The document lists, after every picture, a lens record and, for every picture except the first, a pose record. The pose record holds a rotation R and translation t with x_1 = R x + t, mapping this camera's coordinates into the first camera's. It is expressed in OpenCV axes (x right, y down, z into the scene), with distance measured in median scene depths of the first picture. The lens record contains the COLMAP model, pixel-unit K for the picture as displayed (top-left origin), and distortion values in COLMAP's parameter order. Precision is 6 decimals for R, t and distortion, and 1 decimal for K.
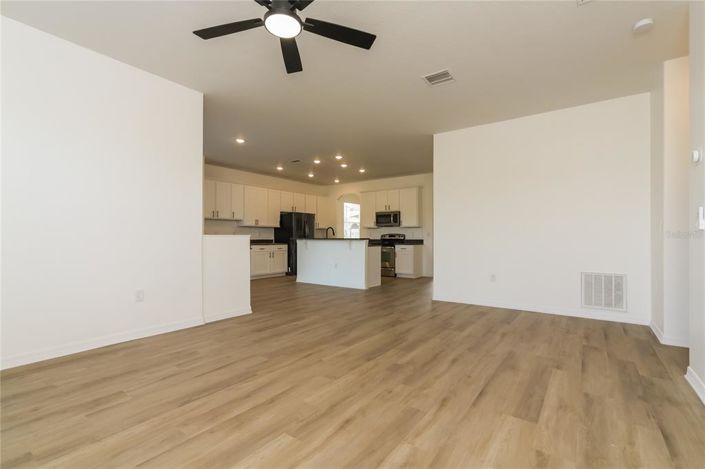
lens RADIAL K [[335.9, 0, 349.3], [0, 335.9, 235.1], [0, 0, 1]] dist [-0.001165, -0.000314]
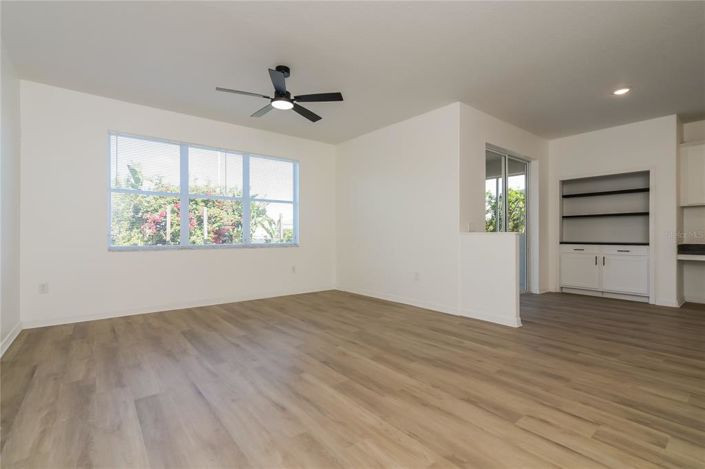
lens RADIAL K [[335.9, 0, 349.4], [0, 335.9, 236.7], [0, 0, 1]] dist [-0.001165, -0.000314]
pose [[-0.290977, 0.001562, -0.956729, 0.940464], [0.009599, 0.999953, -0.001287, 0.016010], [0.956682, -0.009559, -0.290978, 1.335621]]
